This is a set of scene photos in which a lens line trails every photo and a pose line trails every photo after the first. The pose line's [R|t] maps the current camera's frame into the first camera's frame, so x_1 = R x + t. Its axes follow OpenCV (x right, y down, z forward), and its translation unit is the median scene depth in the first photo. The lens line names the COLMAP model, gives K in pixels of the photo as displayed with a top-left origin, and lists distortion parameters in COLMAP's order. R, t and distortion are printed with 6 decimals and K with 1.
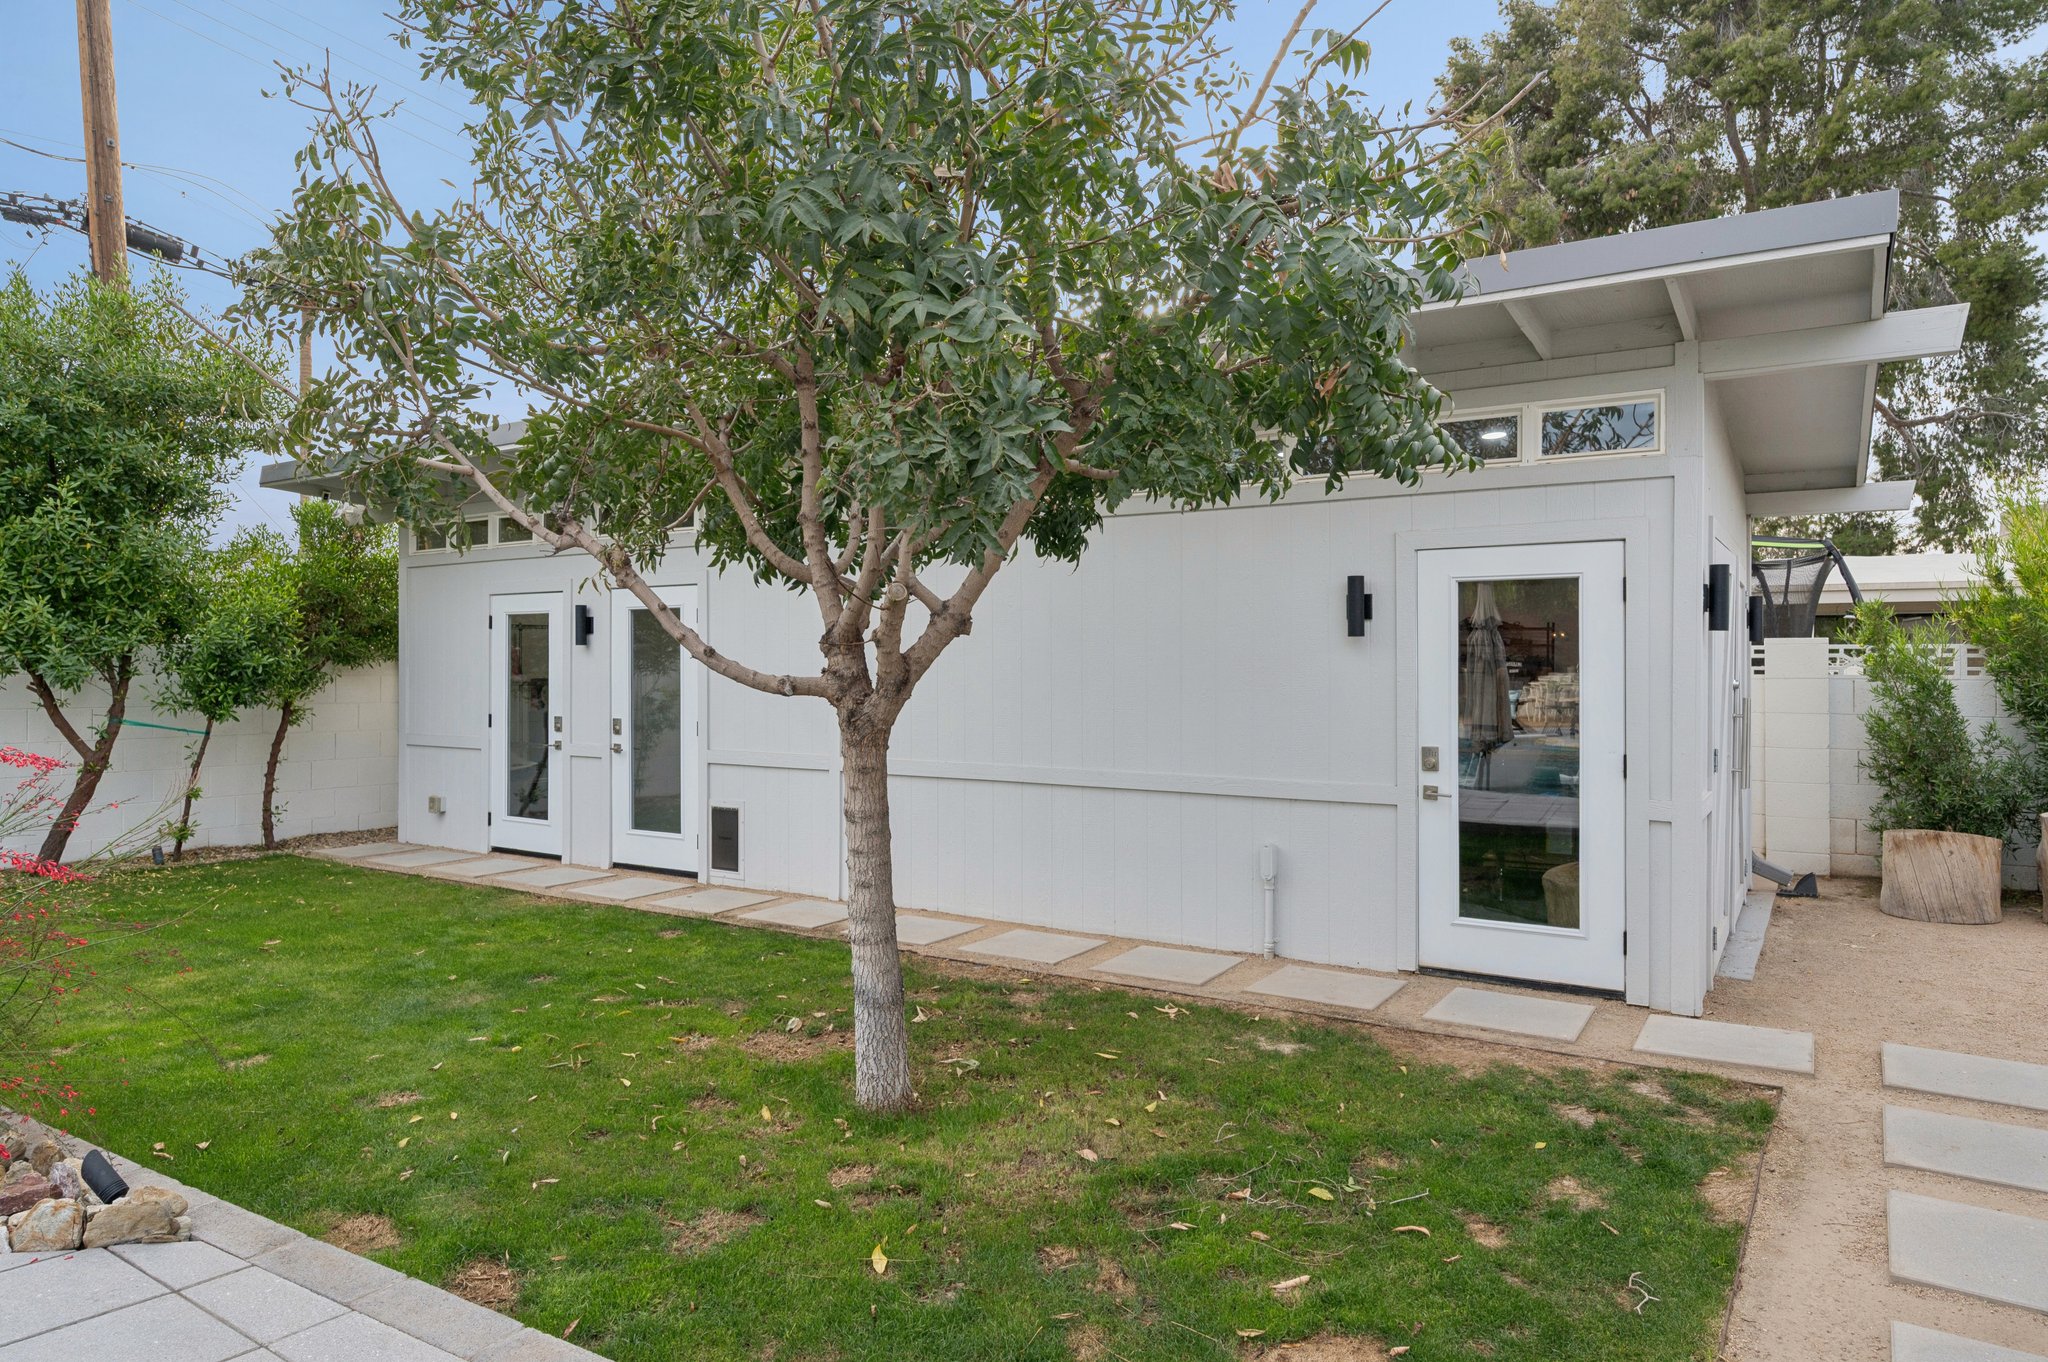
lens RADIAL K [[1239.6, 0, 1028.1], [0, 1239.6, 667.9], [0, 0, 1]] dist [-0.002529, 0.000718]
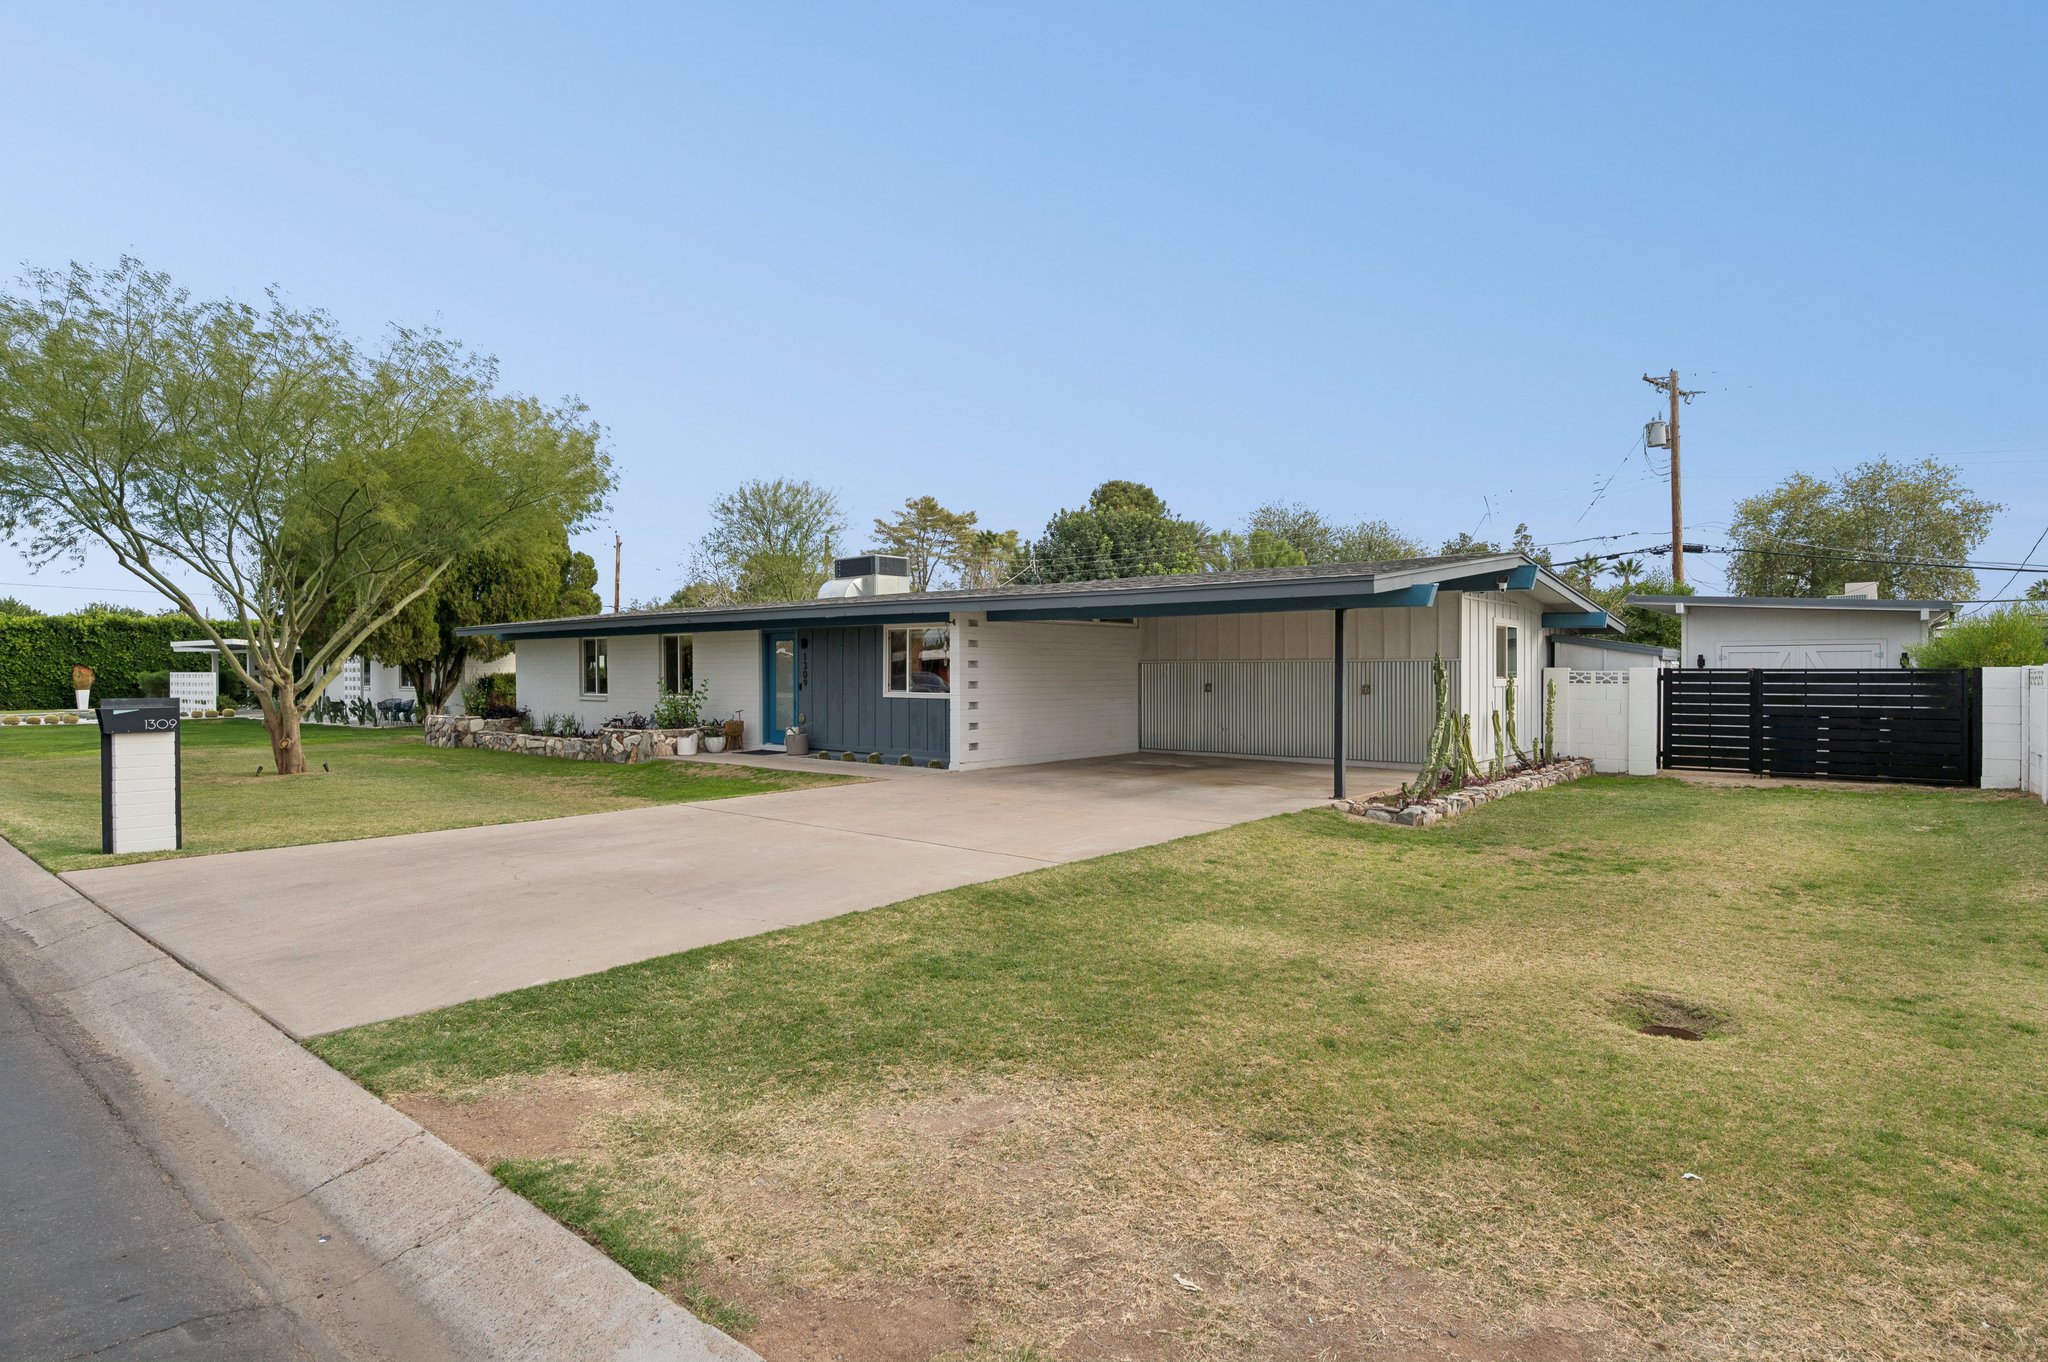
lens RADIAL K [[1061.3, 0, 1029.6], [0, 1061.3, 679.5], [0, 0, 1]] dist [-0.020105, -0.000192]
pose [[-0.097912, 0.006763, -0.995172, 2.600649], [-0.000268, 0.999977, 0.006822, -0.011758], [0.995195, 0.000935, -0.097908, -0.569953]]
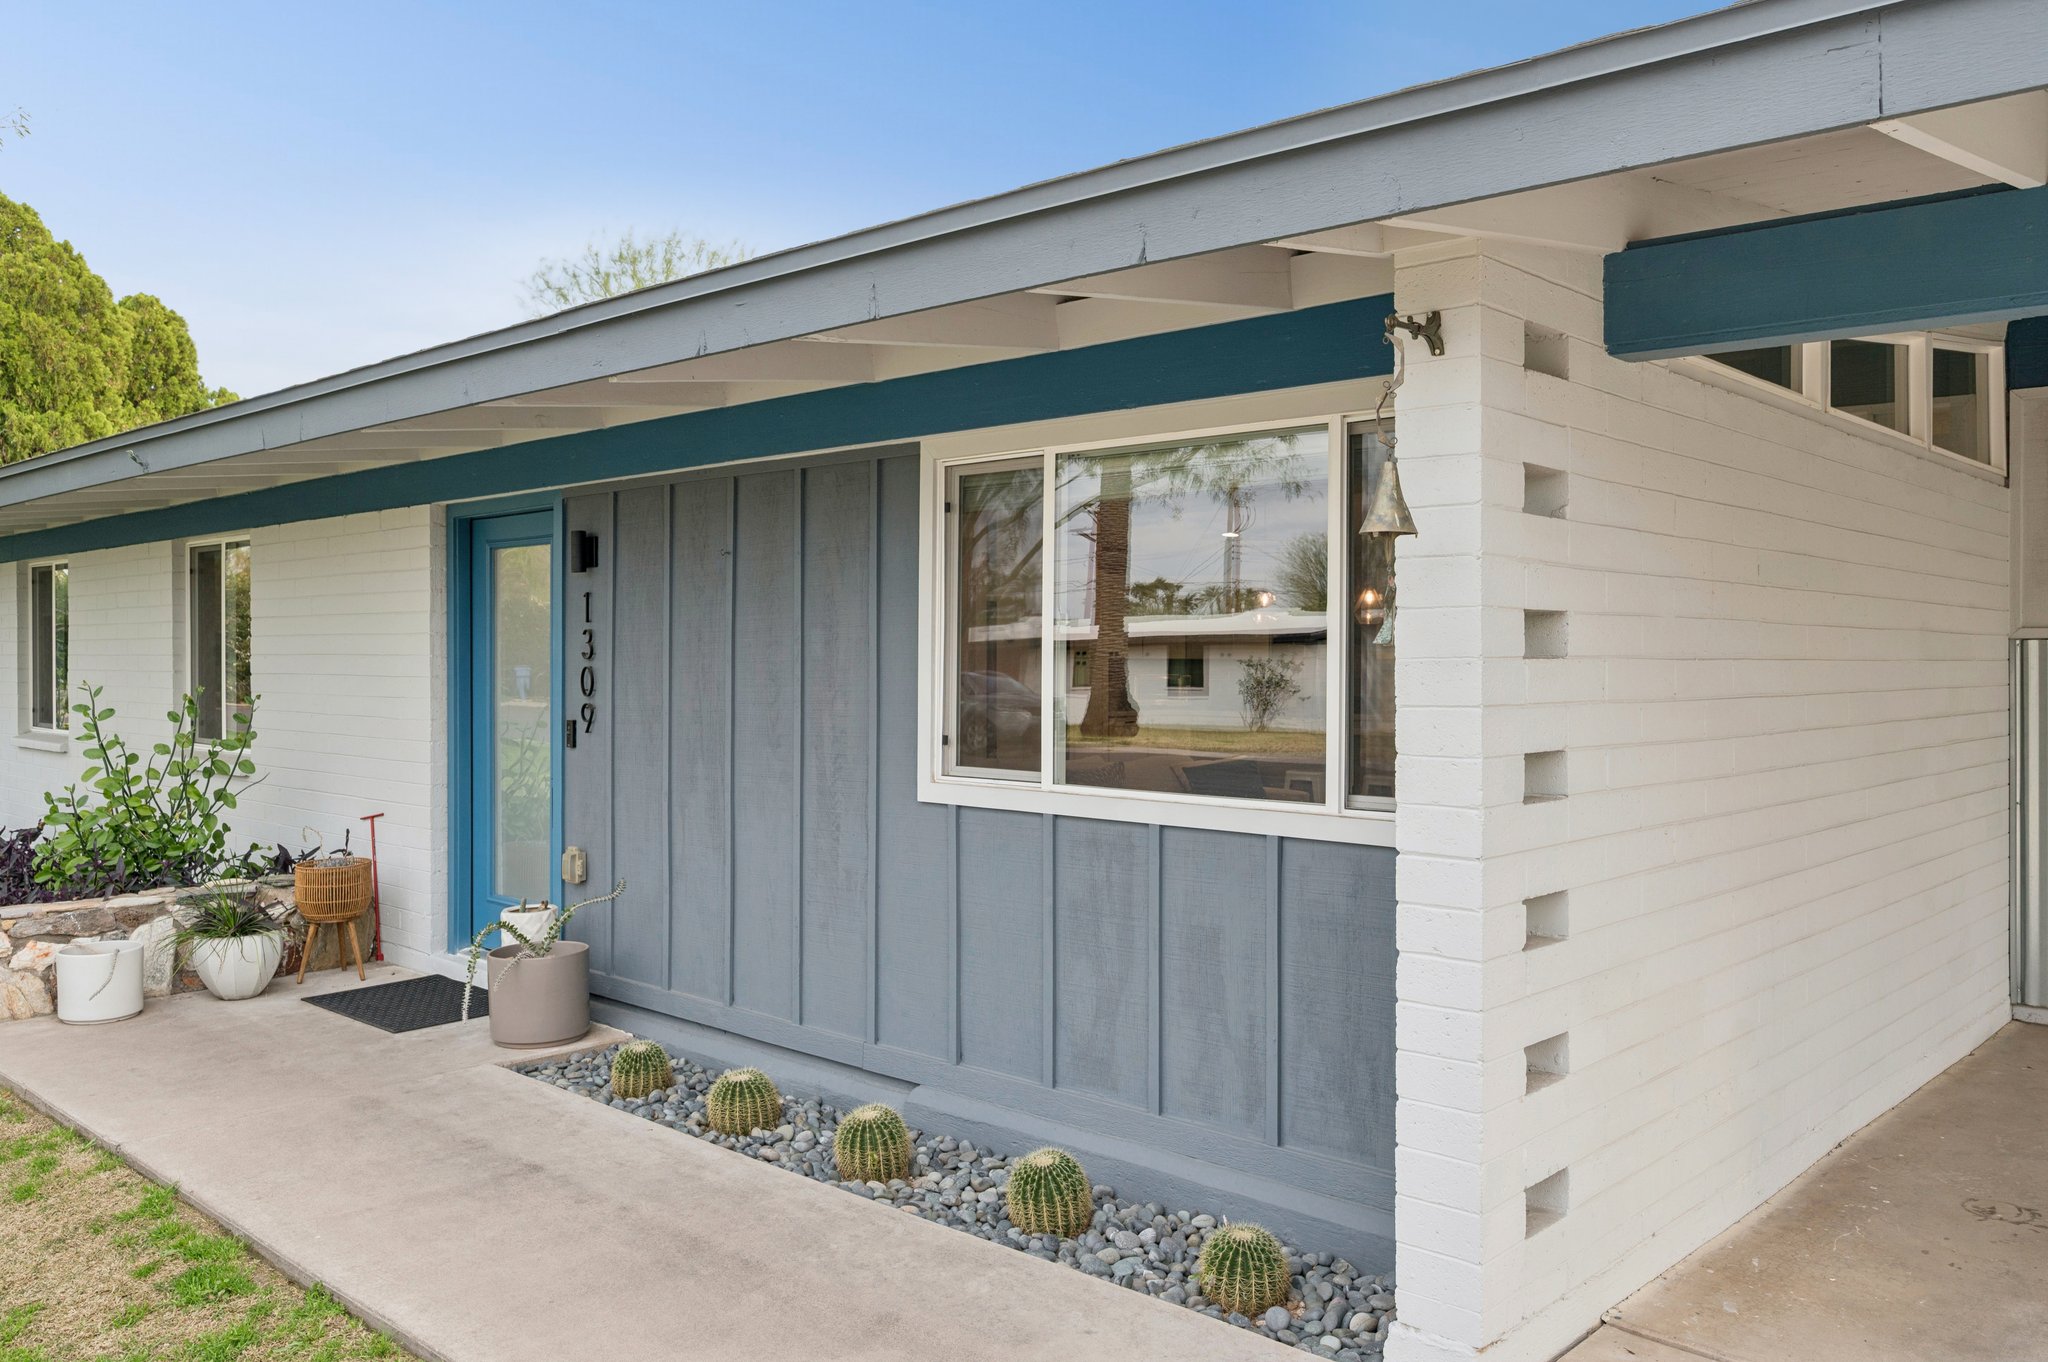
lens RADIAL K [[1591.0, 0, 1028.9], [0, 1591.0, 682.2], [0, 0, 1]] dist [0.000062, 0.000215]
pose [[-0.160705, 0.011949, -0.986930, 1.359338], [-0.004750, 0.999906, 0.012879, -0.017439], [0.986991, 0.006758, -0.160633, -0.870048]]
